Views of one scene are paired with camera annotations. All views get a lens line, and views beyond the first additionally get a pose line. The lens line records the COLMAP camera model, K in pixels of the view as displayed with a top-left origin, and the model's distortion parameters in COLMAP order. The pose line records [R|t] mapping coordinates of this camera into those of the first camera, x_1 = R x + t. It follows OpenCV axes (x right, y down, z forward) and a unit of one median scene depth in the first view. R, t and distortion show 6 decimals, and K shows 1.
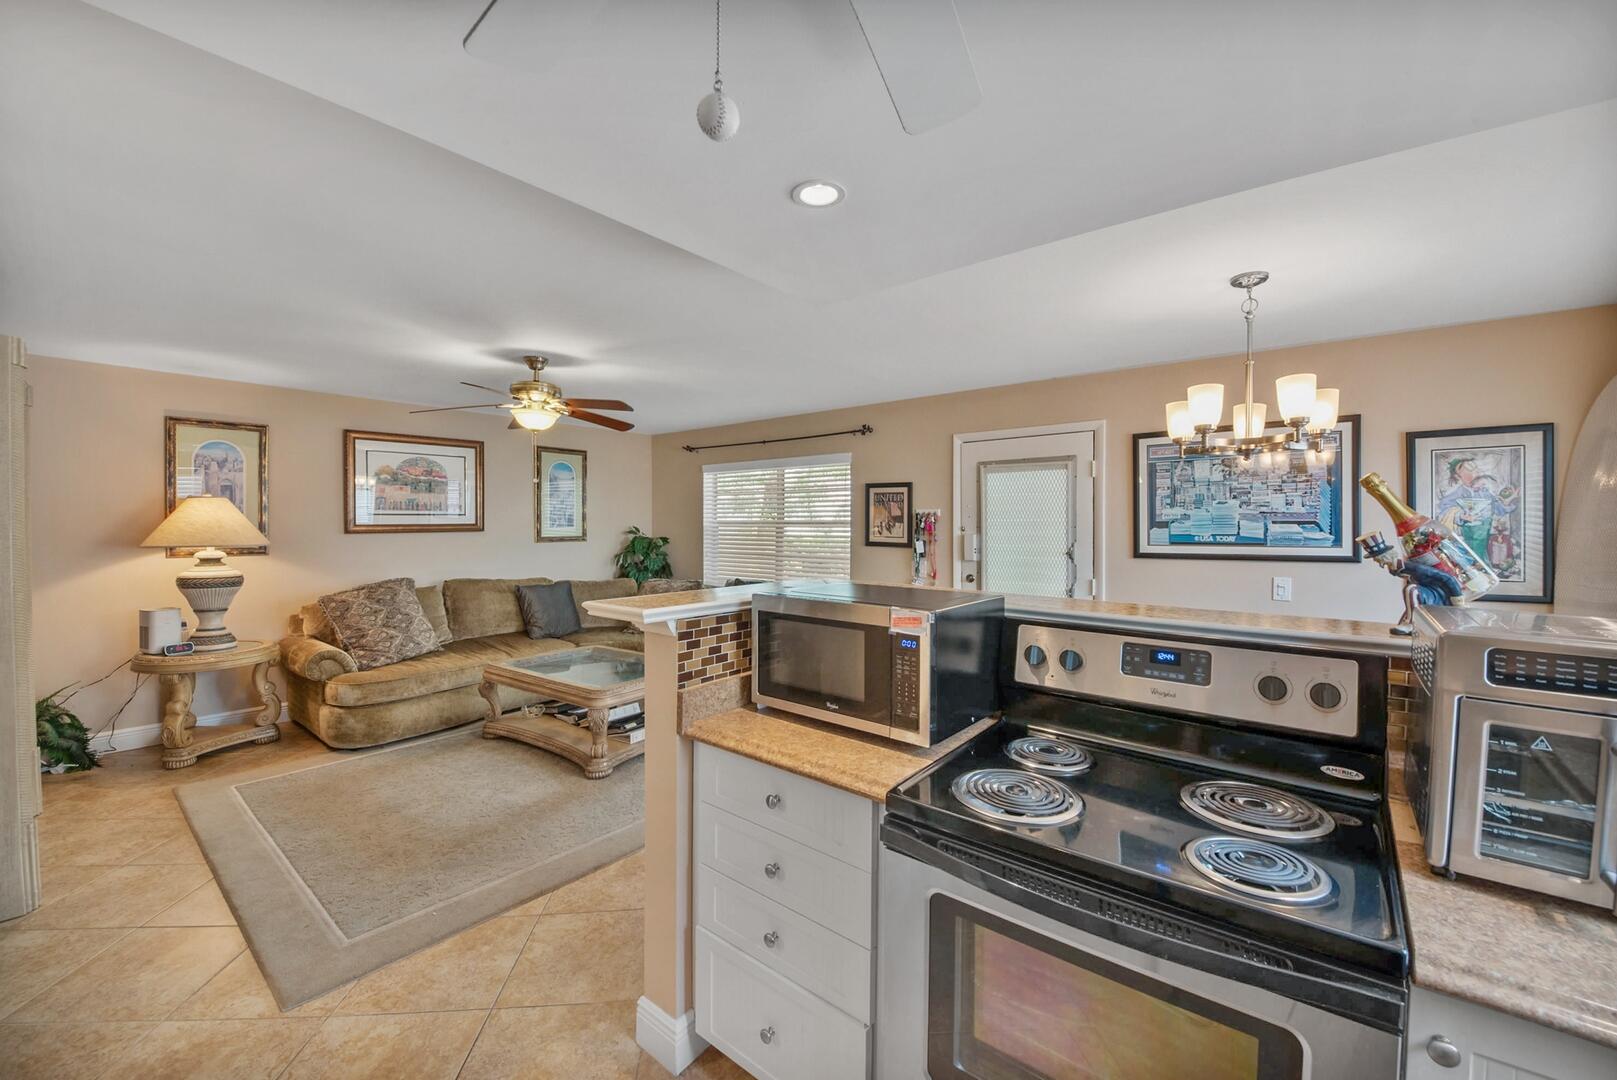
lens RADIAL K [[644.8, 0, 808.5], [0, 644.8, 540.0], [0, 0, 1]] dist [-0.000265, 0.000044]
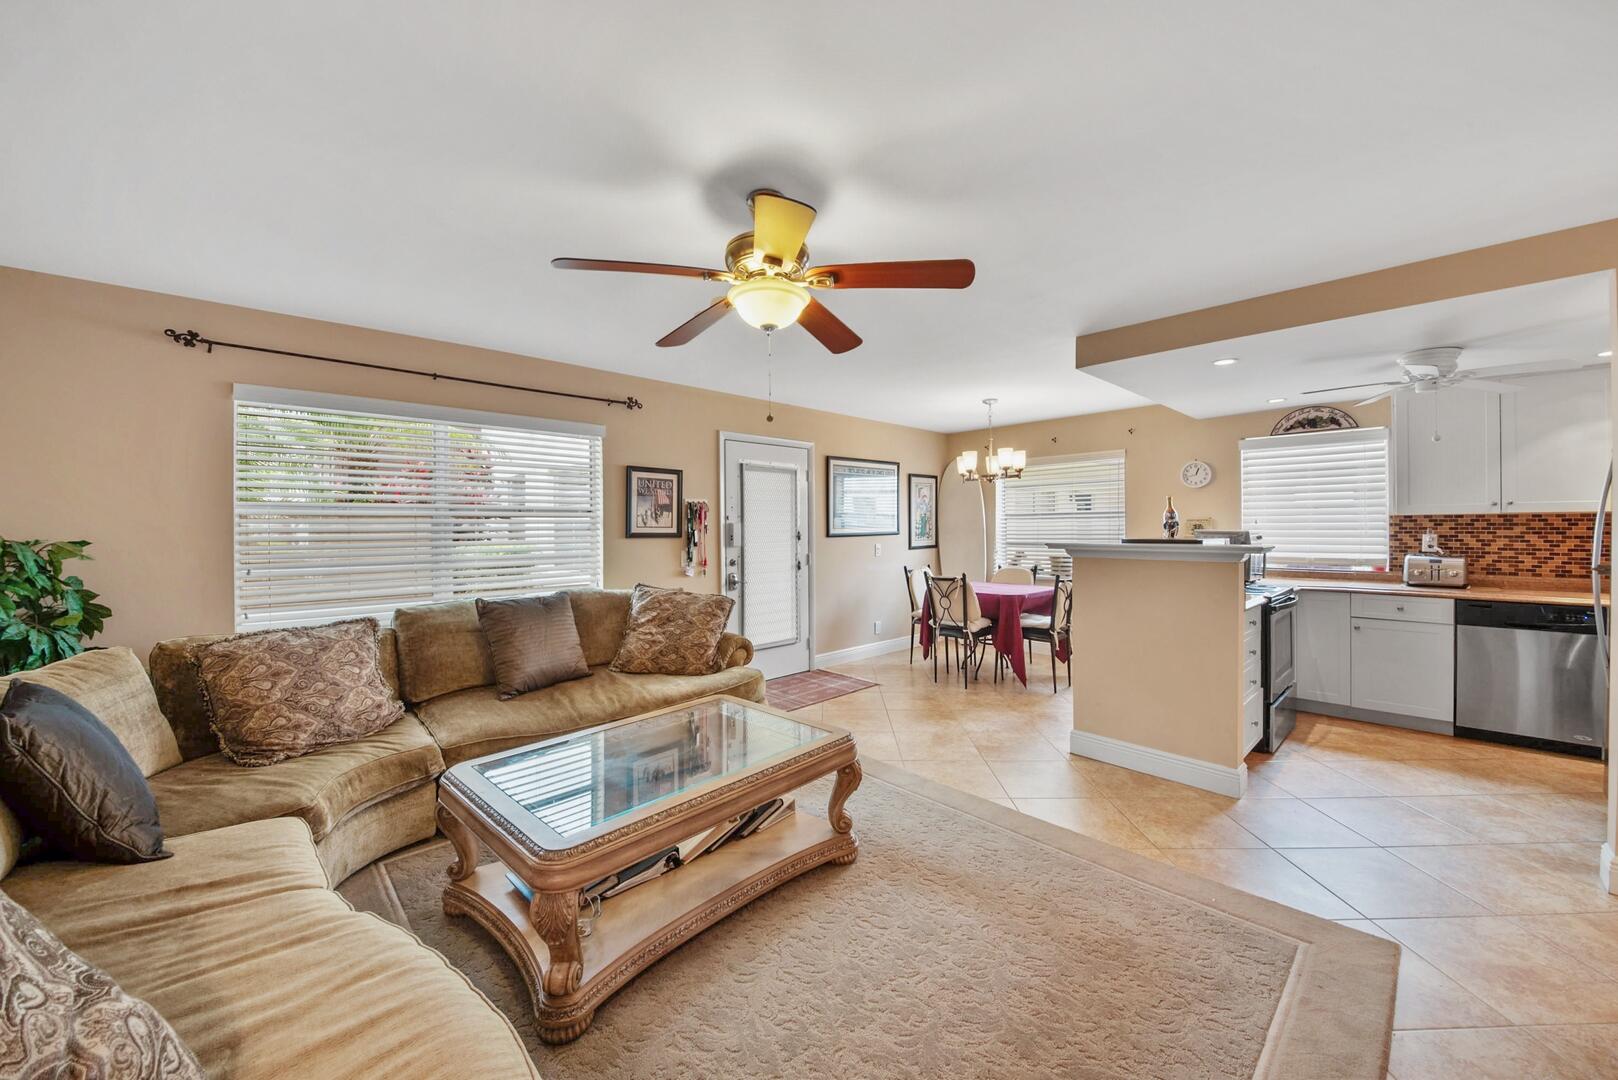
lens RADIAL K [[611.7, 0, 809.0], [0, 611.7, 540.0], [0, 0, 1]] dist [-0.000937, -0.000143]
pose [[0.116038, -0.025269, 0.992923, -0.727239], [0.029498, 0.999323, 0.021985, 0.001000], [-0.992807, 0.026738, 0.116705, 0.696249]]
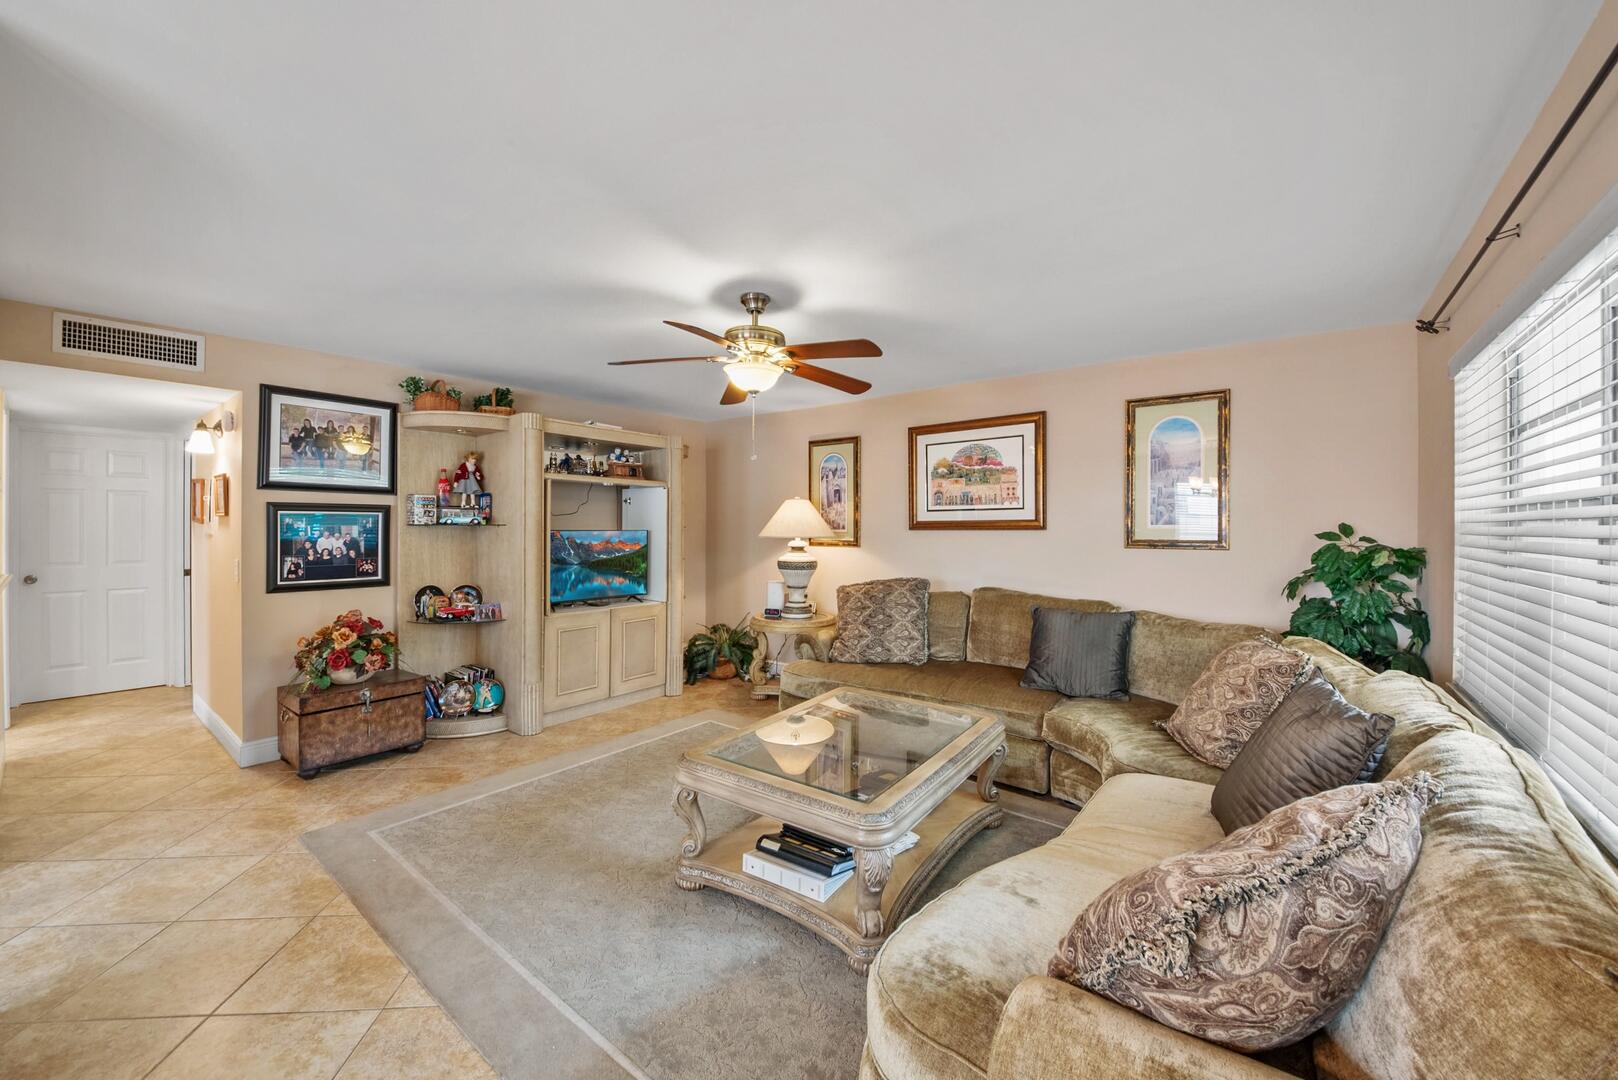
lens RADIAL K [[603.5, 0, 809.0], [0, 603.5, 540.0], [0, 0, 1]] dist [0.000303, -0.000012]
pose [[0.020118, 0.026007, -0.999459, 0.233866], [-0.025518, 0.999349, 0.025490, -0.013763], [0.999472, 0.024992, 0.020769, 0.810073]]
